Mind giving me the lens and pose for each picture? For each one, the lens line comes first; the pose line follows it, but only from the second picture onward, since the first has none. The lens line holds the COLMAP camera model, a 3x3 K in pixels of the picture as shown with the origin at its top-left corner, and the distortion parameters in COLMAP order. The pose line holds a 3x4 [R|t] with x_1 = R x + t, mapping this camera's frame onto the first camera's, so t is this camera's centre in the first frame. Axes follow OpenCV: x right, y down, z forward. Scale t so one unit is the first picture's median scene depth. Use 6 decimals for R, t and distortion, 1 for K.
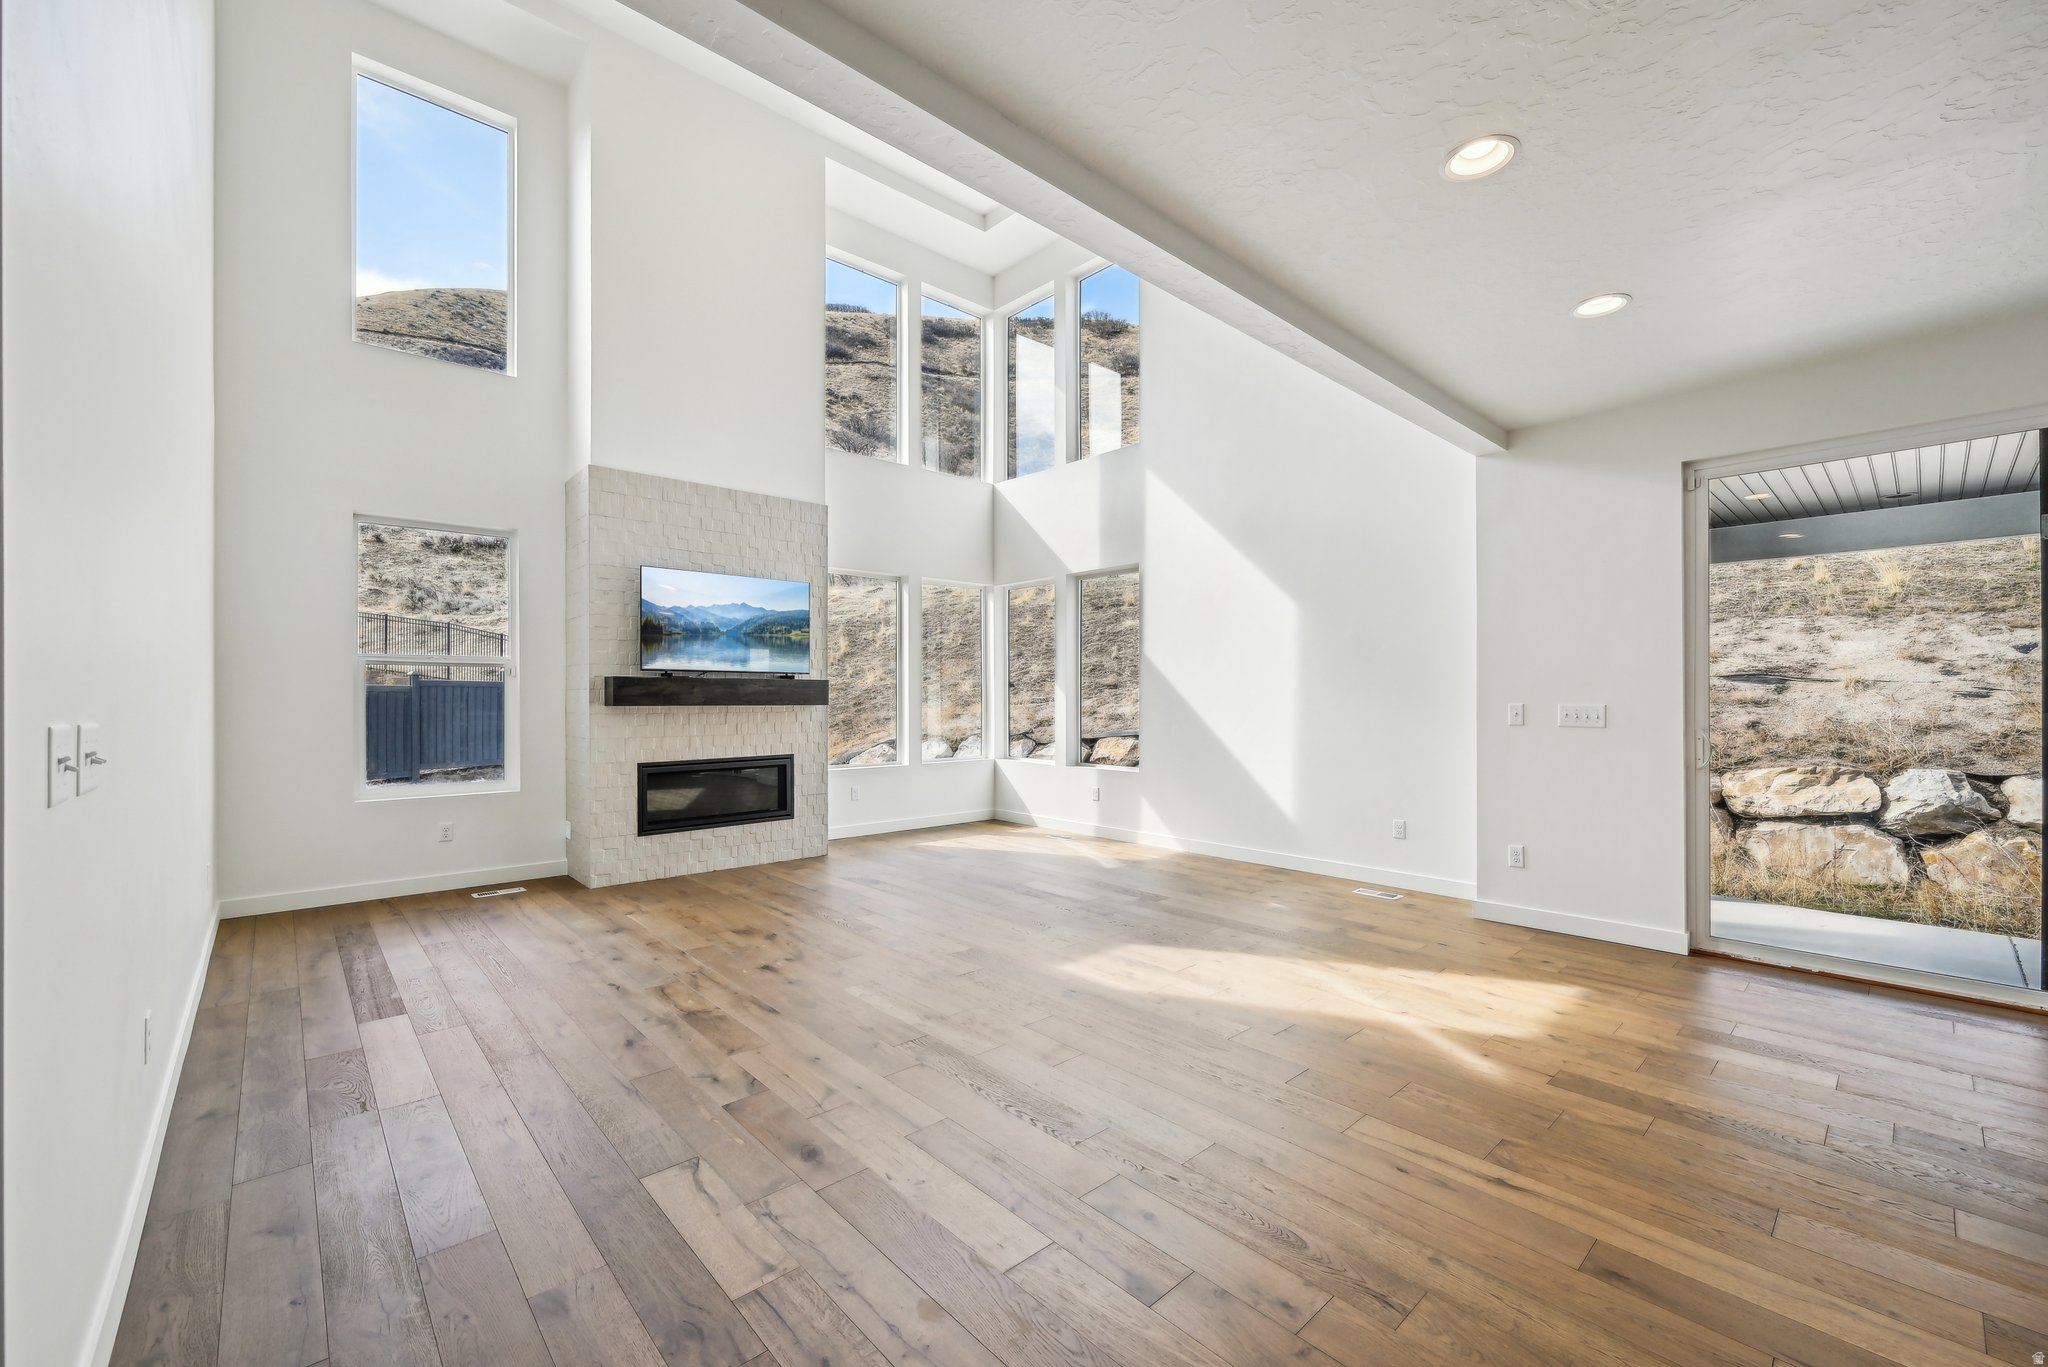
lens RADIAL K [[824.5, 0, 1034.2], [0, 824.5, 695.5], [0, 0, 1]] dist [-0.003249, 0.000193]
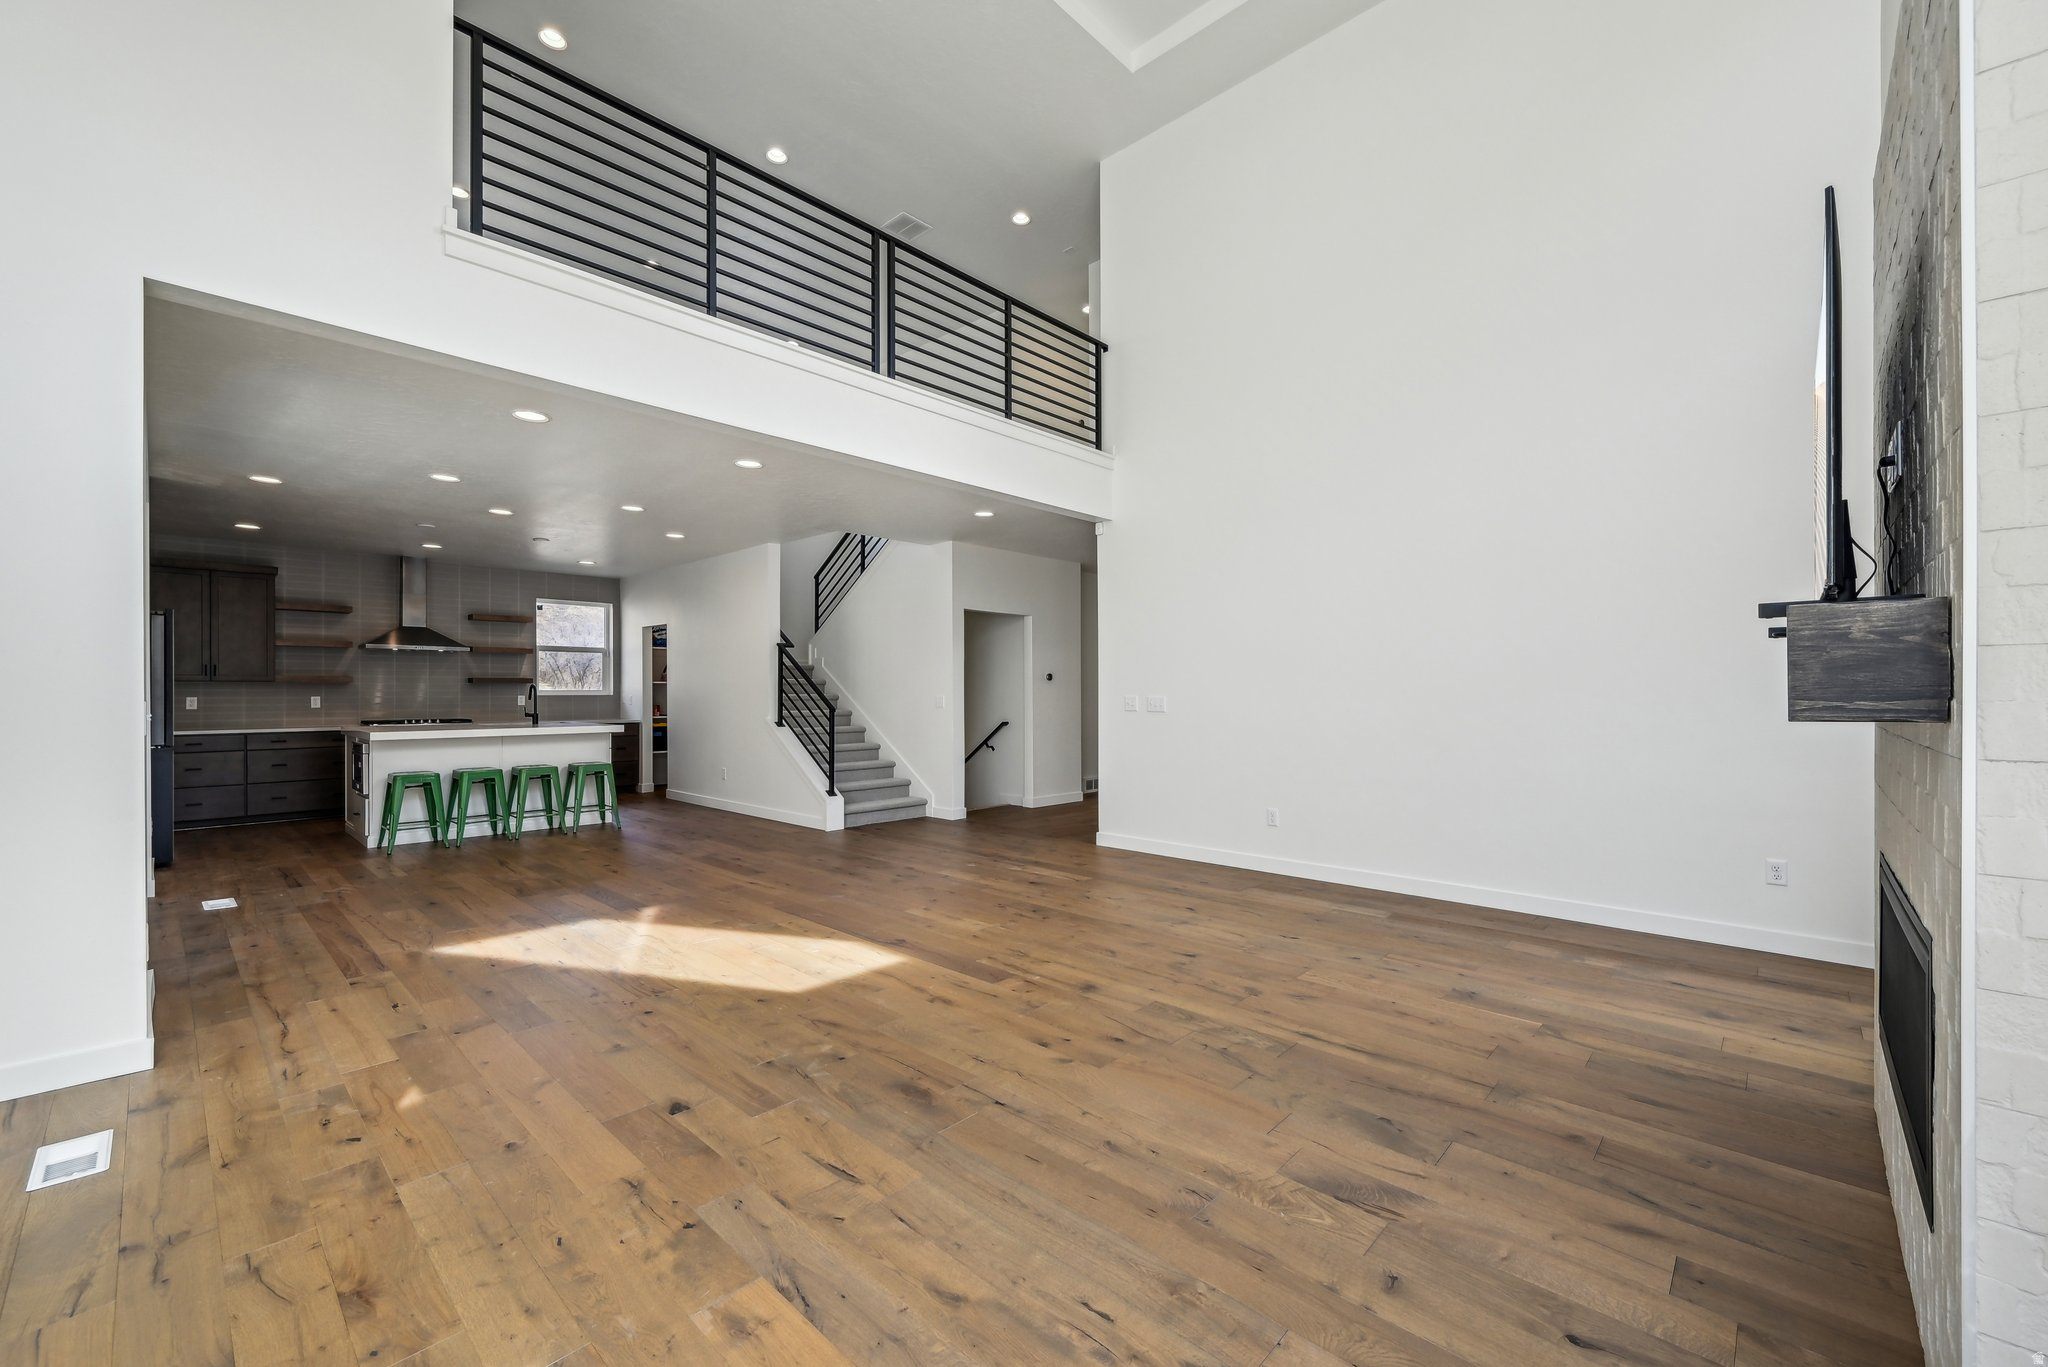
lens RADIAL K [[824.5, 0, 1037.6], [0, 824.5, 693.0], [0, 0, 1]] dist [-0.003249, 0.000193]
pose [[-0.996283, 0.001360, -0.086131, -0.030339], [0.001382, 0.999999, -0.000194, 0.003255], [0.086130, -0.000312, -0.996284, 1.207218]]
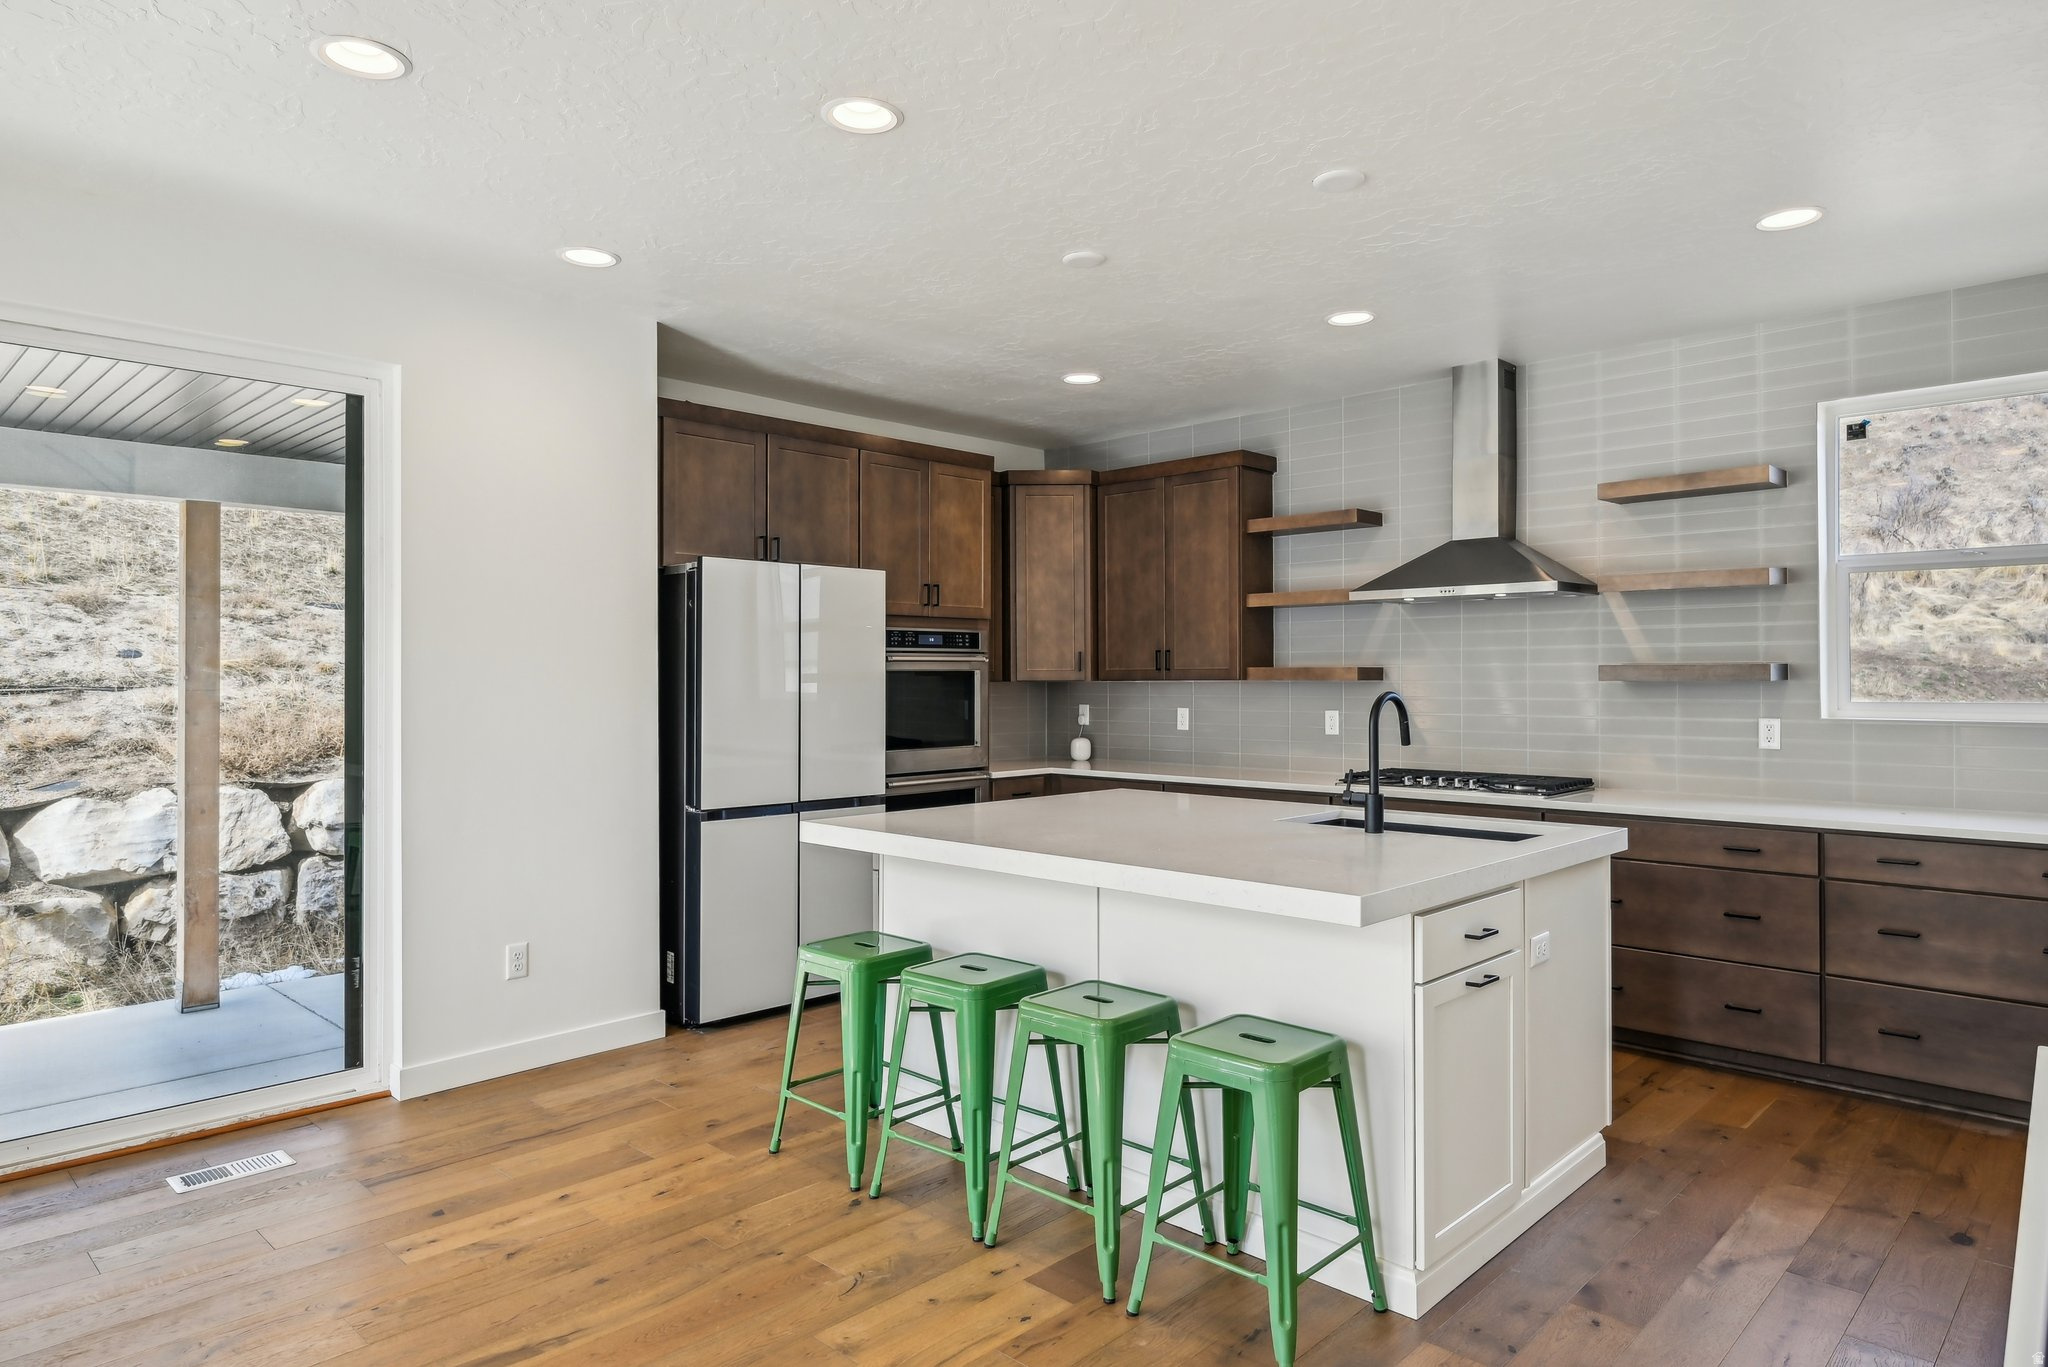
lens RADIAL K [[1231.6, 0, 1027.6], [0, 1231.6, 666.0], [0, 0, 1]] dist [-0.007391, -0.000801]
pose [[-0.059194, 0.009871, 0.998198, 0.100817], [0.000863, 0.999951, -0.009837, -0.018044], [-0.998246, 0.000279, -0.059199, 0.068870]]
